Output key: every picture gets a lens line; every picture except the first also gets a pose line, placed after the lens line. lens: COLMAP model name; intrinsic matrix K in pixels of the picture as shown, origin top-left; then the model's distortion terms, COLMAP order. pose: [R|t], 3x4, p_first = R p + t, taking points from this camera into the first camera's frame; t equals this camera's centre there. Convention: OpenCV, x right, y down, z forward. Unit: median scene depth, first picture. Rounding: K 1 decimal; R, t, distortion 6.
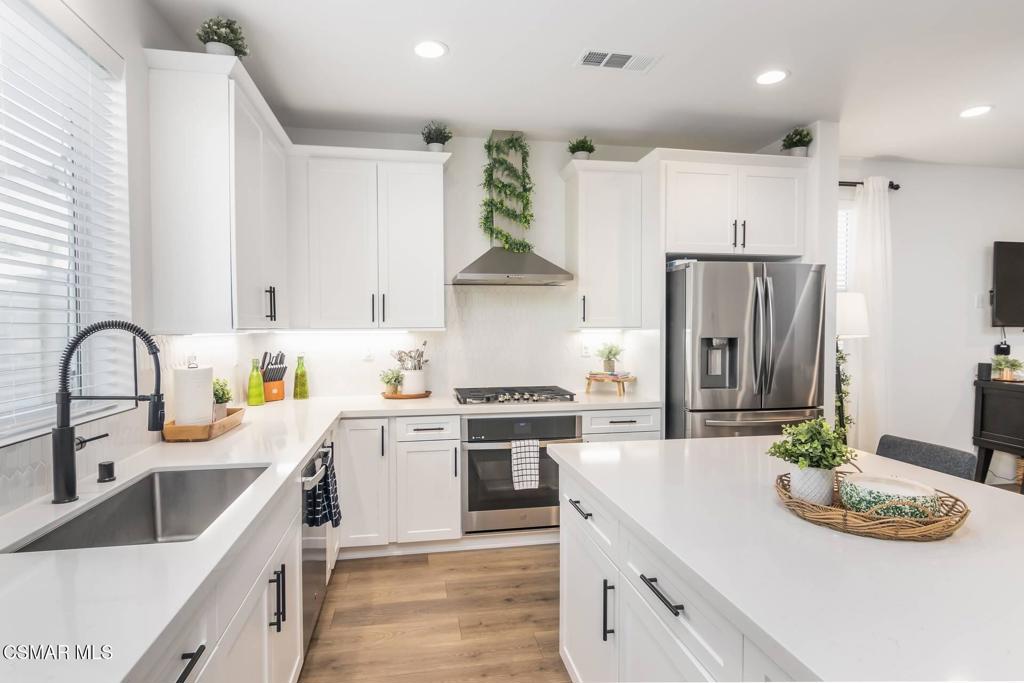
lens RADIAL K [[544.1, 0, 509.6], [0, 544.1, 346.4], [0, 0, 1]] dist [-0.002908, -0.001389]
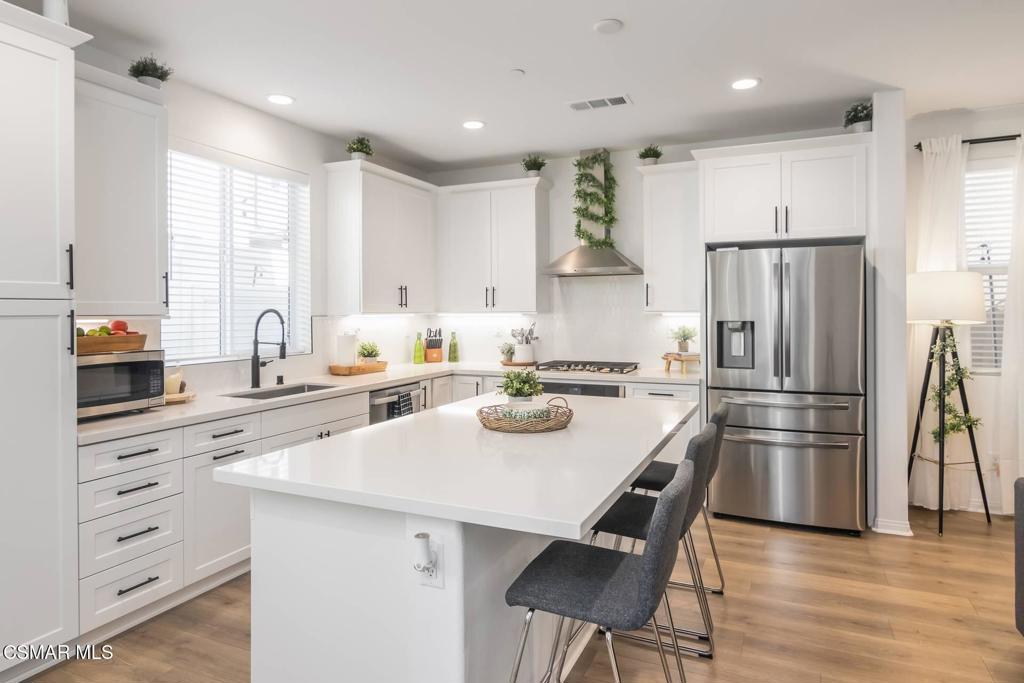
lens RADIAL K [[607.8, 0, 516.5], [0, 607.8, 309.0], [0, 0, 1]] dist [0.006279, 0.001277]
pose [[0.827978, -0.001230, -0.560759, 0.628285], [-0.019599, 0.999323, -0.031131, 0.004981], [0.560418, 0.036766, 0.827393, -0.208126]]
